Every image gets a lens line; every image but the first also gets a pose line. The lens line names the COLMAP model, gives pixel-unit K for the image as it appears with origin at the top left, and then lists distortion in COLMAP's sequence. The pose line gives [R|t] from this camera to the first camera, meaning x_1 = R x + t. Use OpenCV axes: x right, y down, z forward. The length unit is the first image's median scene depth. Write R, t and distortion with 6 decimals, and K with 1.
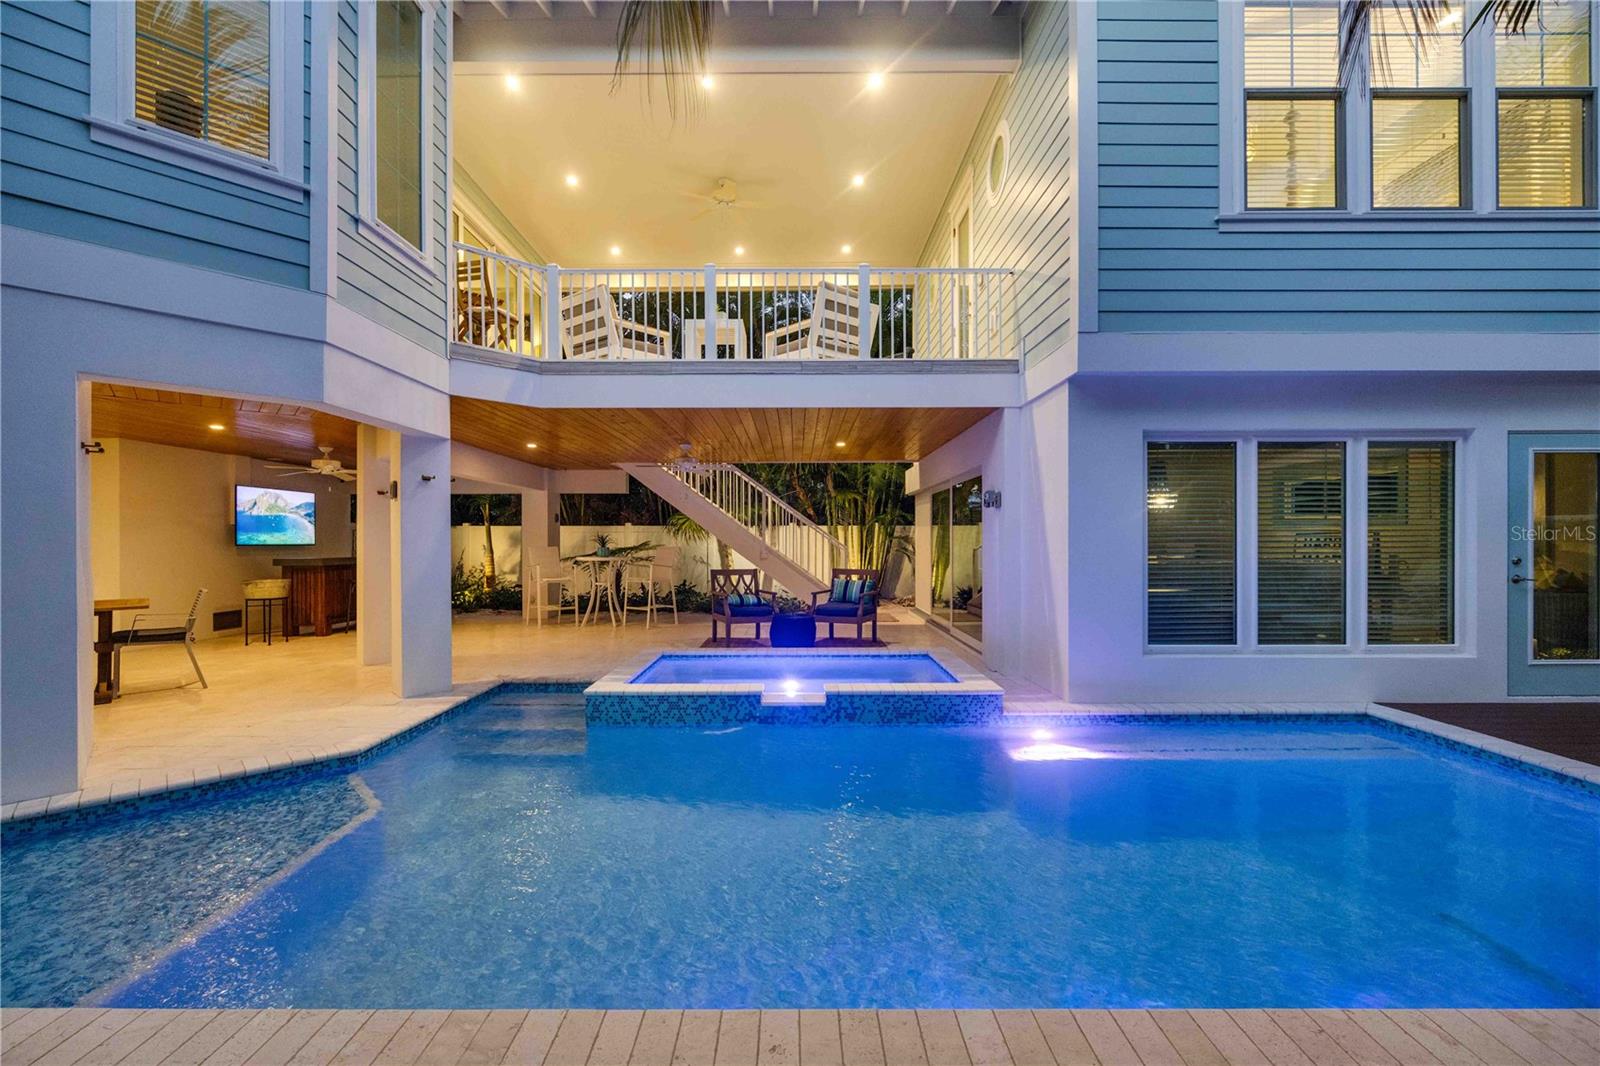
lens RADIAL K [[641.4, 0, 792.4], [0, 641.4, 538.8], [0, 0, 1]] dist [-0.001673, -0.000048]
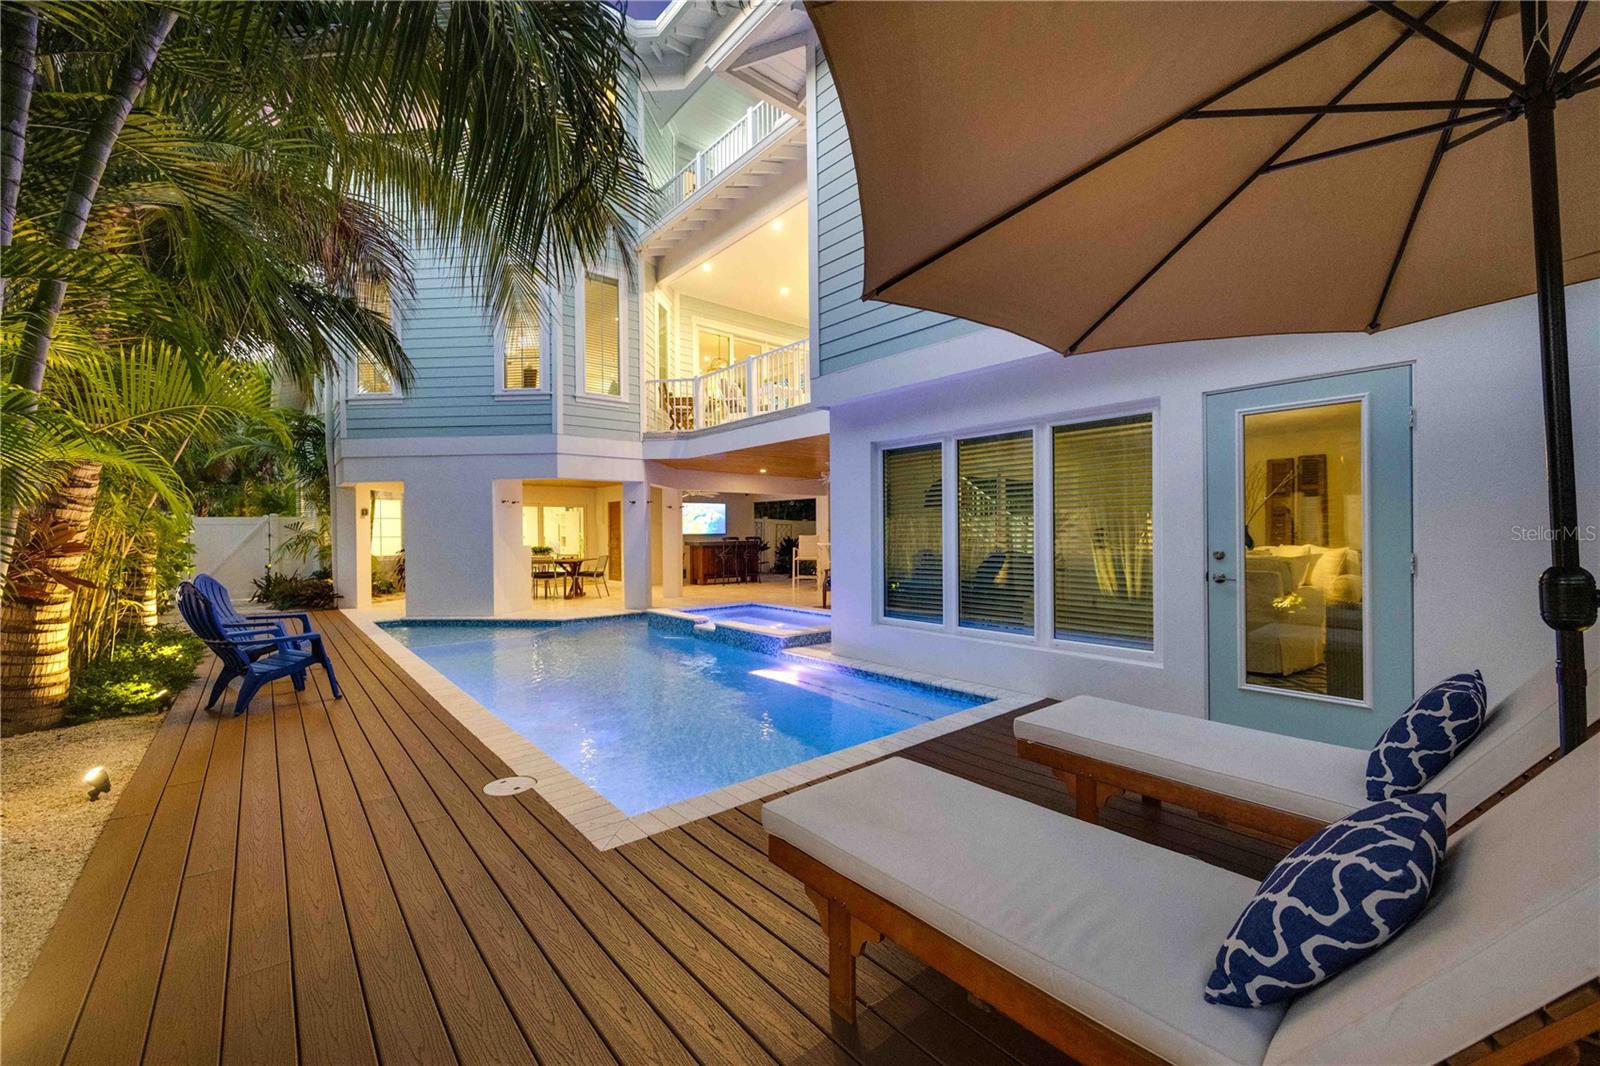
lens RADIAL K [[639.2, 0, 793.6], [0, 639.2, 531.8], [0, 0, 1]] dist [-0.000803, -0.000036]
pose [[0.644640, -0.004008, -0.764475, 1.382628], [0.012384, 0.999910, 0.005201, -0.004801], [0.764386, -0.012821, 0.644632, 0.088545]]
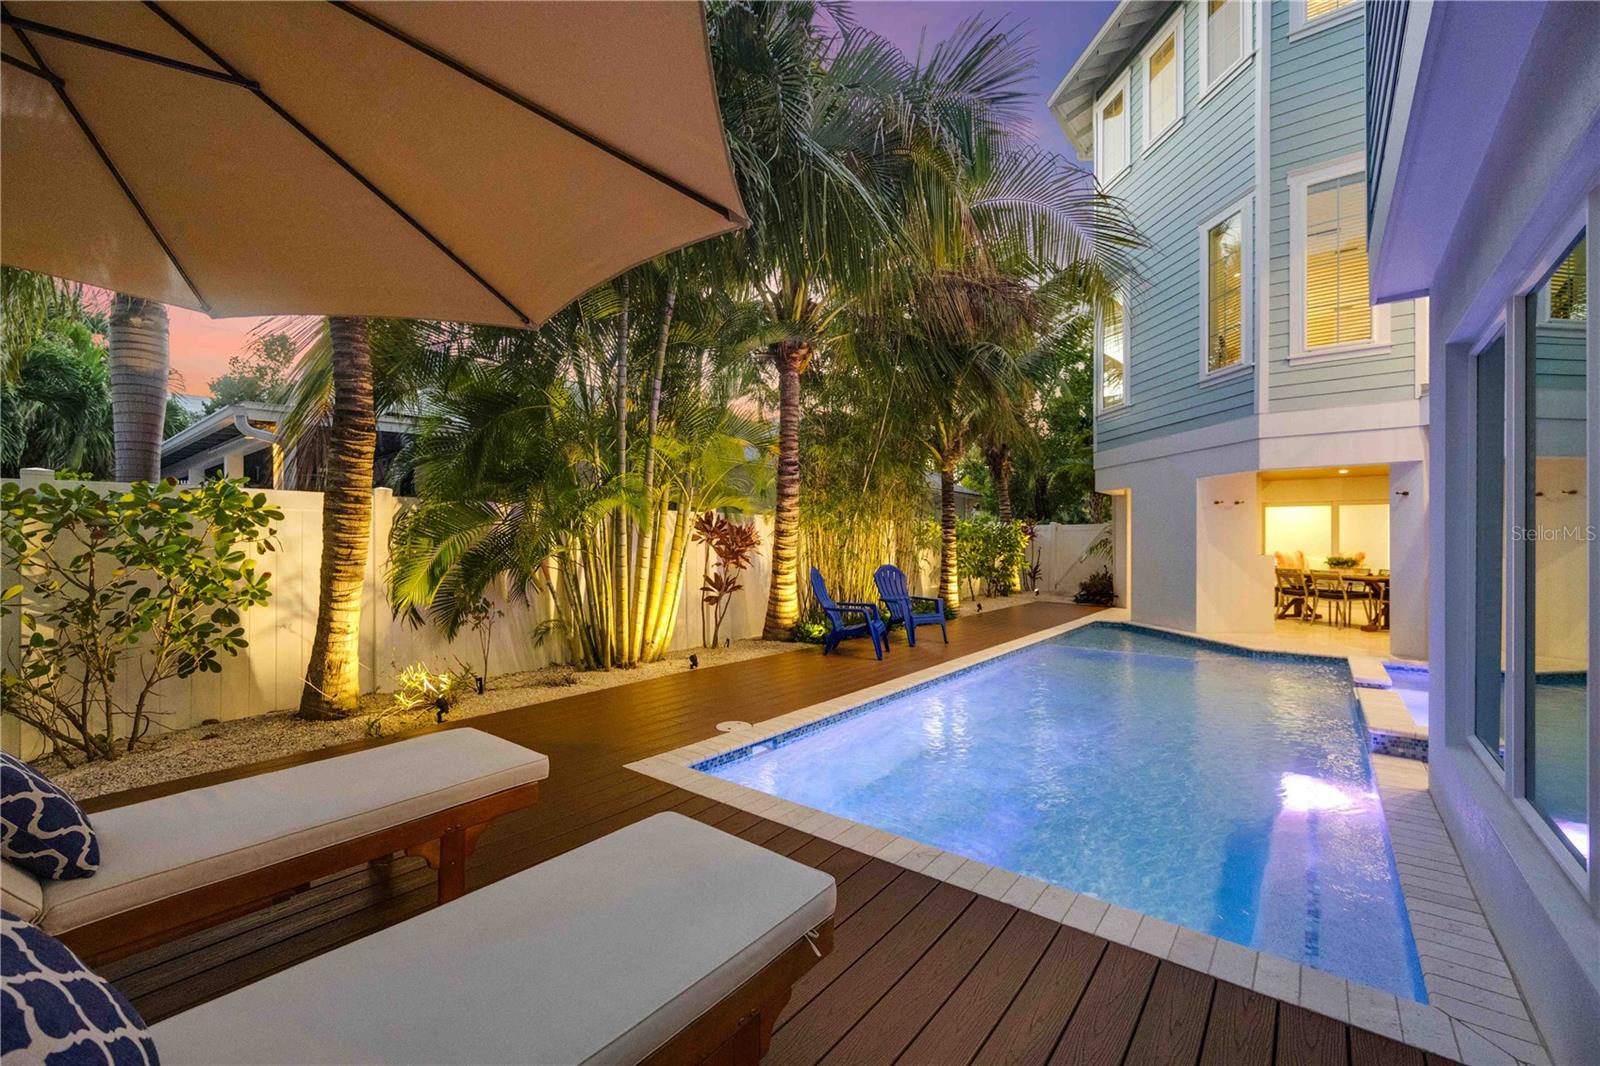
lens RADIAL K [[649.9, 0, 800.0], [0, 649.9, 533.0], [0, 0, 1]] dist [-0.000874, -0.000040]
pose [[-0.618499, -0.007962, -0.785745, 1.342780], [0.003579, 0.999910, -0.012949, 0.001129], [0.785778, -0.010821, -0.618415, 0.898723]]
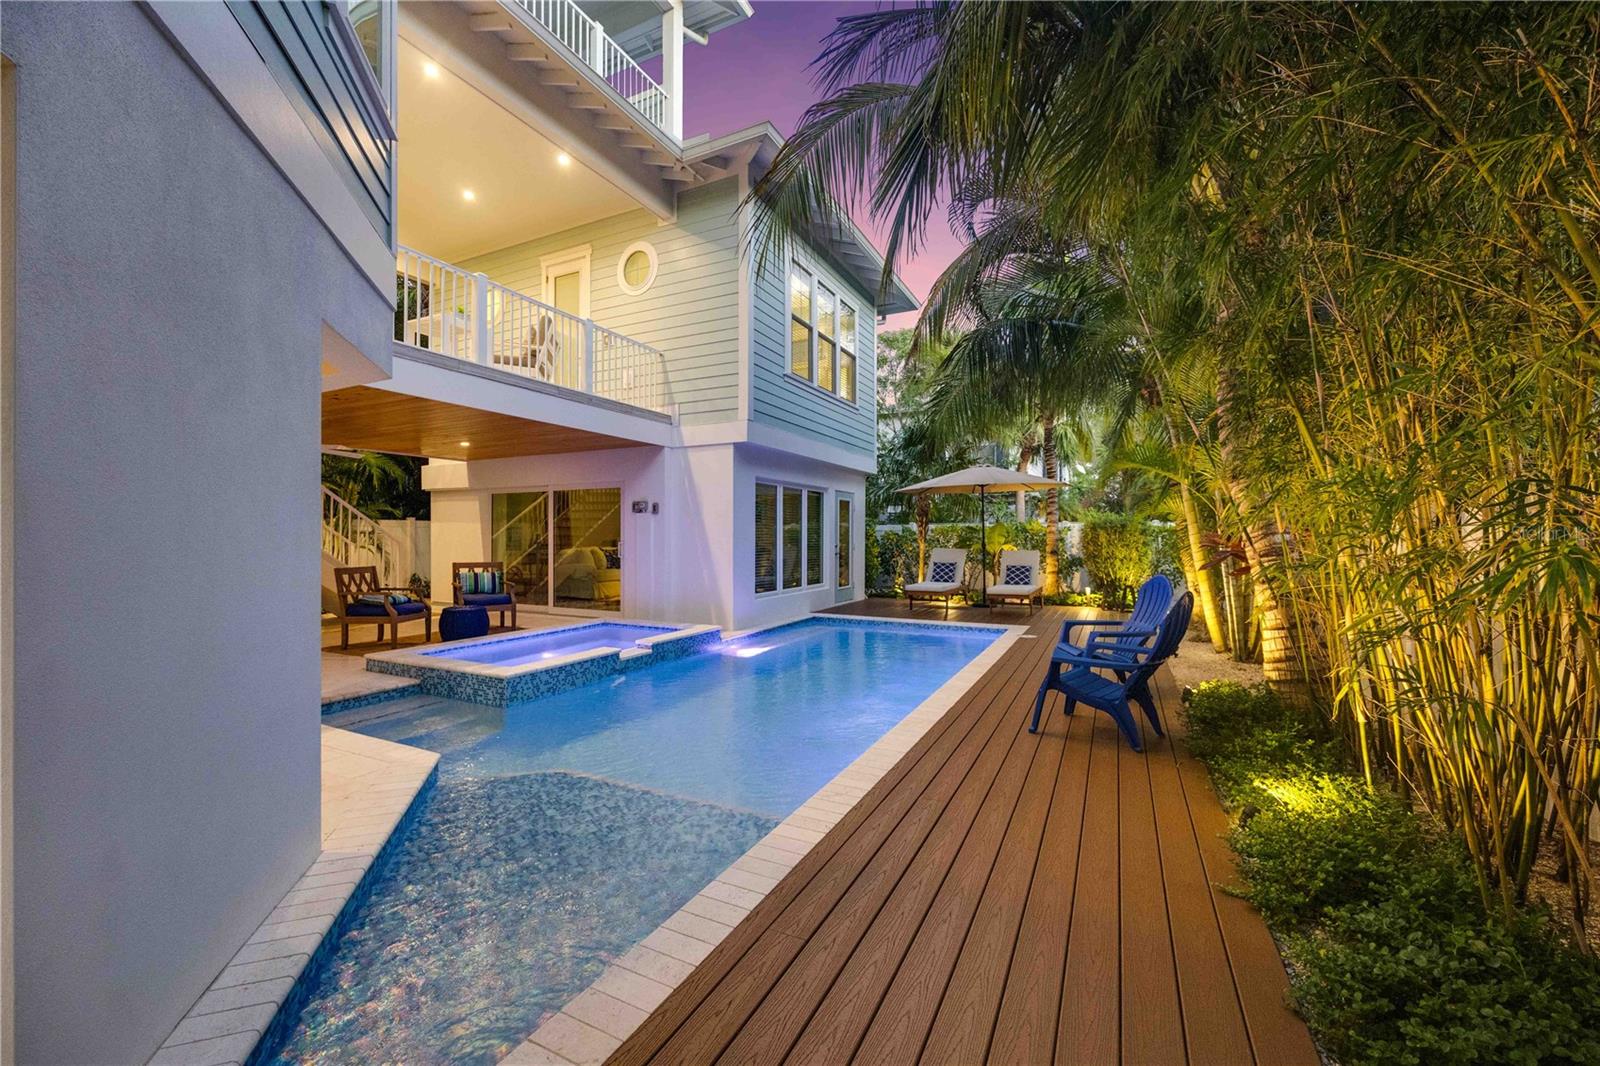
lens RADIAL K [[641.4, 0, 792.4], [0, 641.4, 538.8], [0, 0, 1]] dist [-0.001673, -0.000048]
pose [[0.452664, -0.001697, 0.891680, -1.022911], [-0.005782, 0.999972, 0.004838, -0.000769], [-0.891663, -0.007345, 0.452641, 0.078573]]
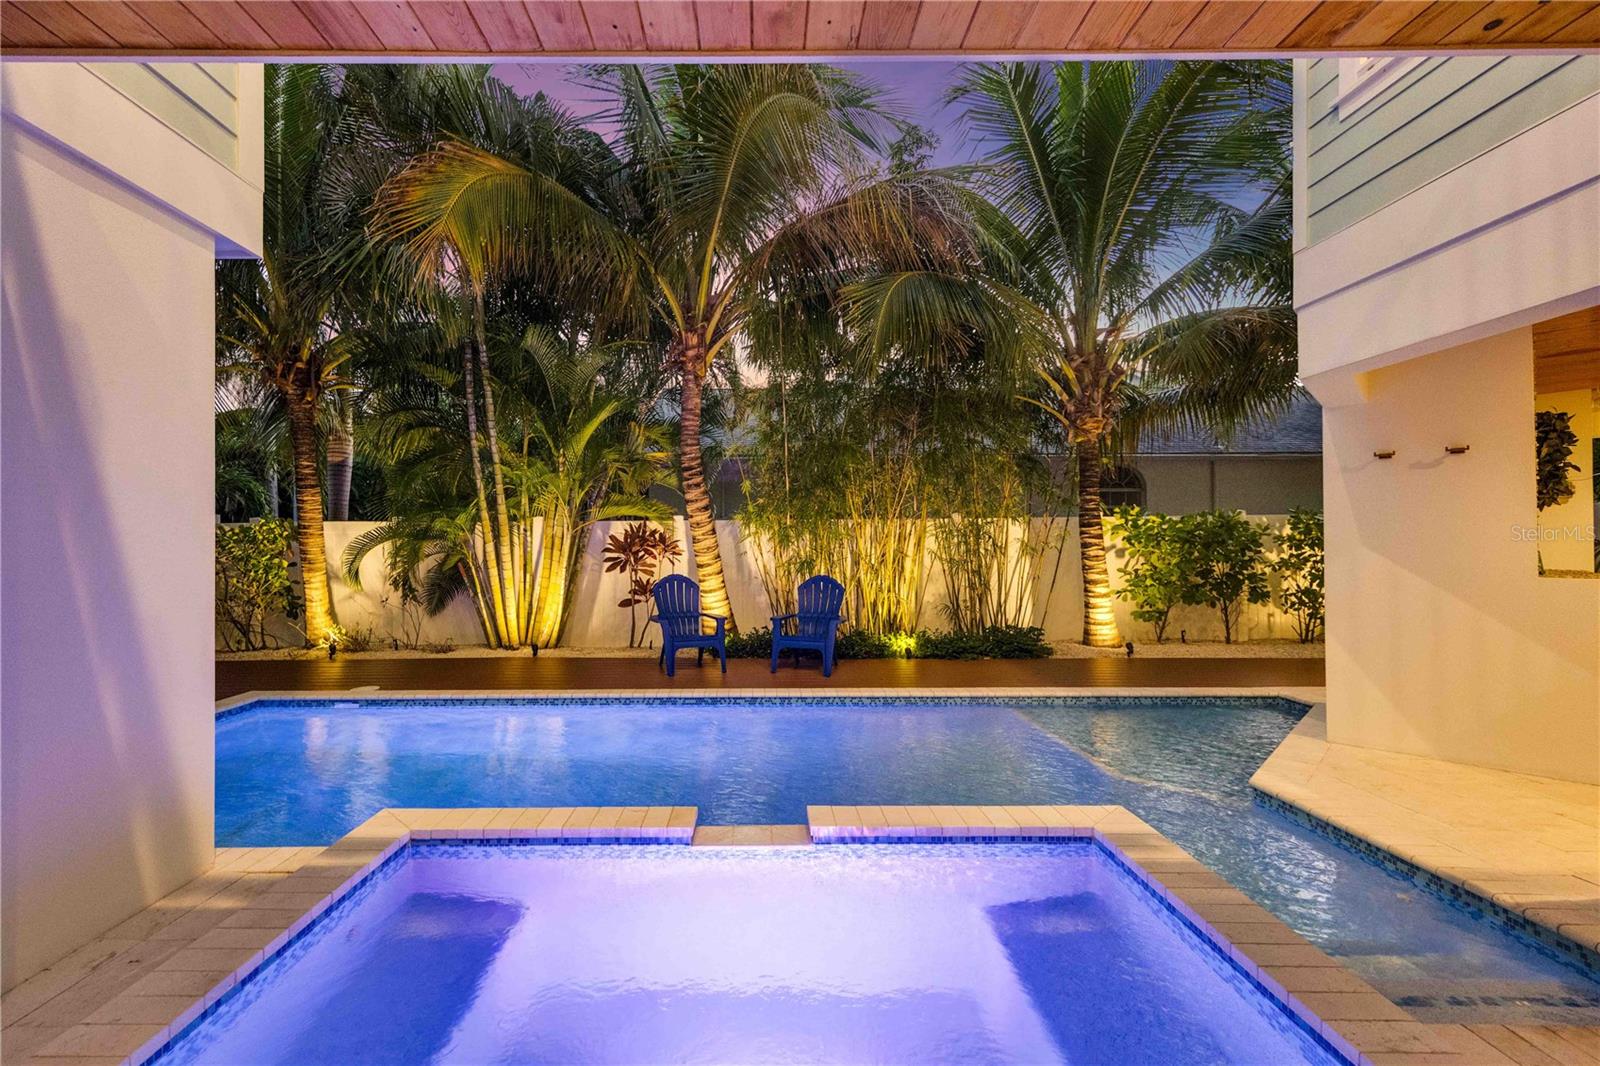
lens RADIAL K [[698.8, 0, 754.8], [0, 698.8, 543.9], [0, 0, 1]] dist [0.012761, 0.000114]
pose [[-0.999978, 0.006651, 0.000134, -0.005697], [0.006649, 0.999927, -0.010062, 0.008280], [-0.000201, -0.010061, -0.999949, 1.543482]]
